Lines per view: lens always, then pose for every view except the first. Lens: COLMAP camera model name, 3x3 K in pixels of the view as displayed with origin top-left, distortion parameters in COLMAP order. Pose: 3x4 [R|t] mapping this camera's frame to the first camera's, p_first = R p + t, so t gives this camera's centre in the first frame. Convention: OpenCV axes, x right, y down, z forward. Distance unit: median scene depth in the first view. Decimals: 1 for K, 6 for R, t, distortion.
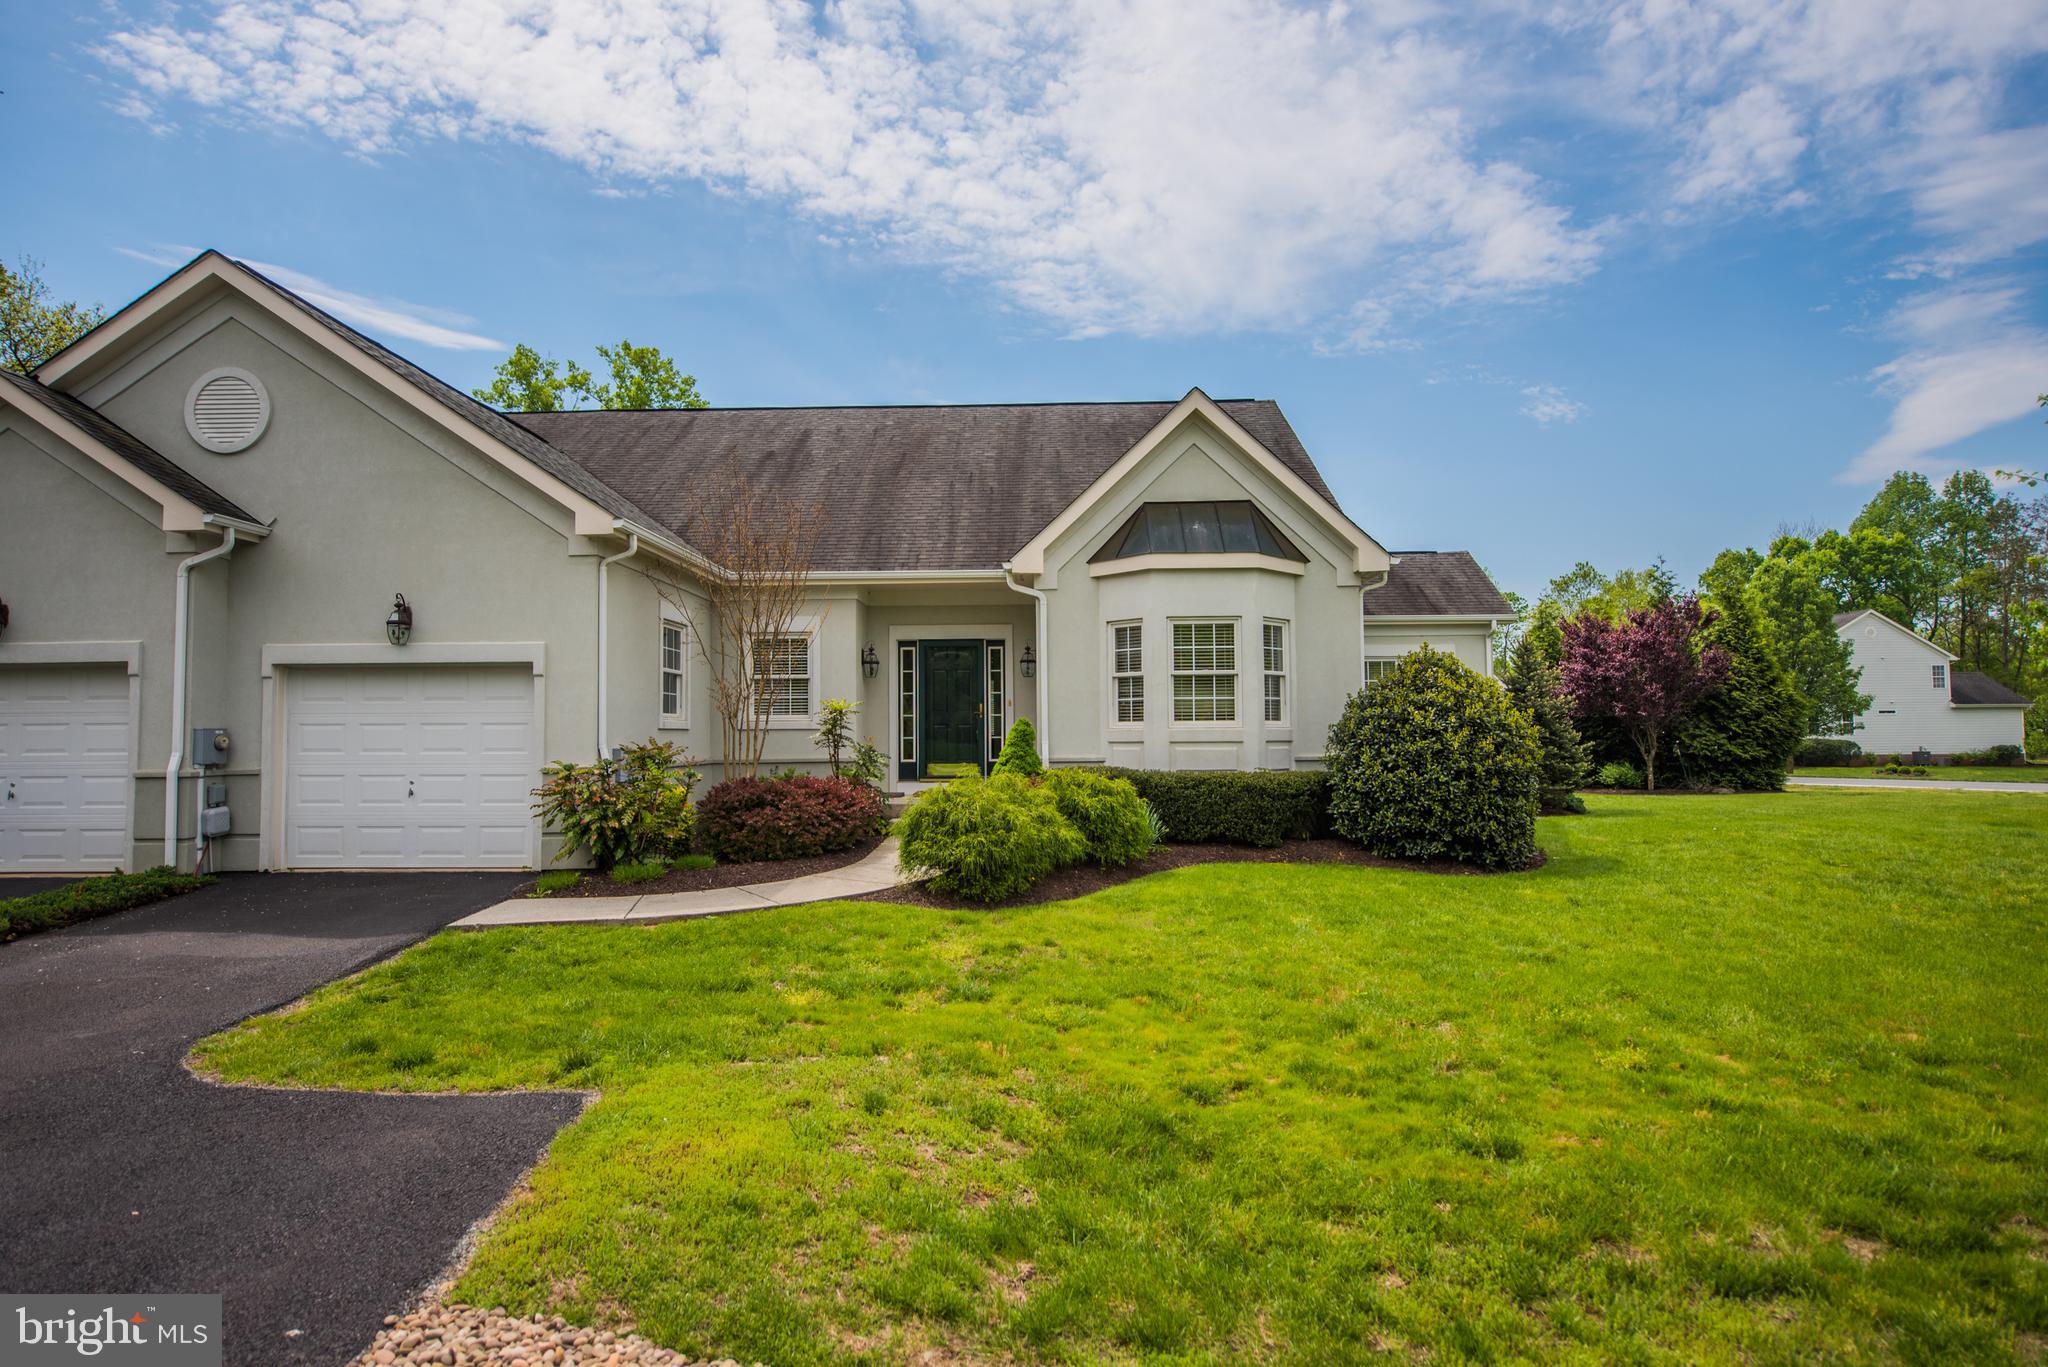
lens RADIAL K [[1148.5, 0, 1024.5], [0, 1148.5, 686.8], [0, 0, 1]] dist [0.002834, -0.005137]
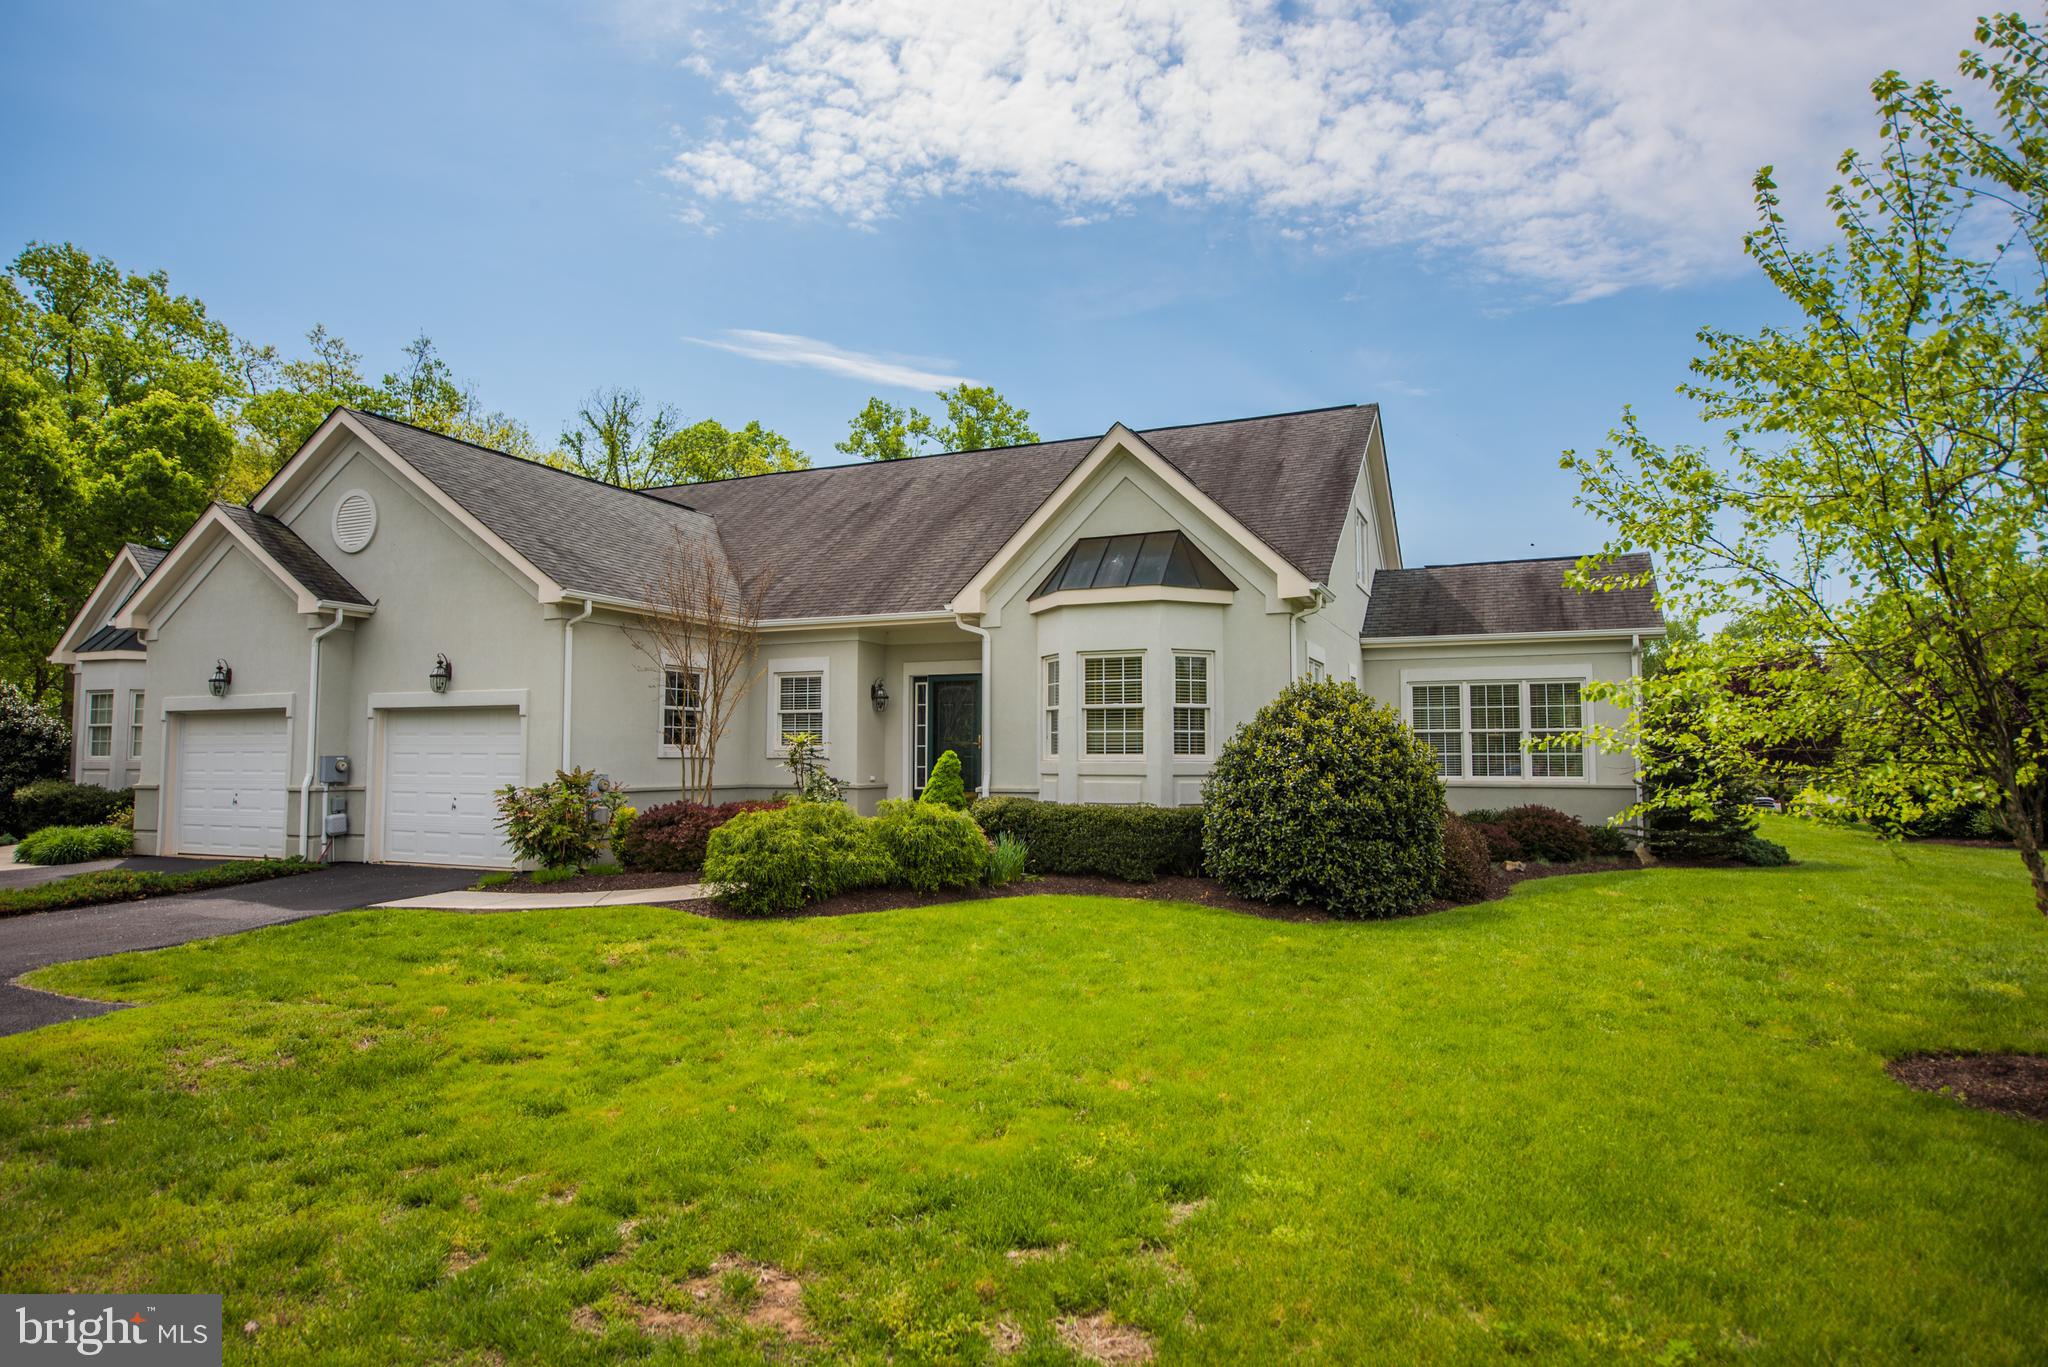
lens RADIAL K [[1210.6, 0, 1024.7], [0, 1210.6, 682.5], [0, 0, 1]] dist [-0.004257, 0.002488]
pose [[0.922047, -0.015291, -0.386776, 0.129246], [0.008207, 0.999767, -0.019960, -0.003291], [0.386991, 0.015229, 0.921958, -0.001356]]
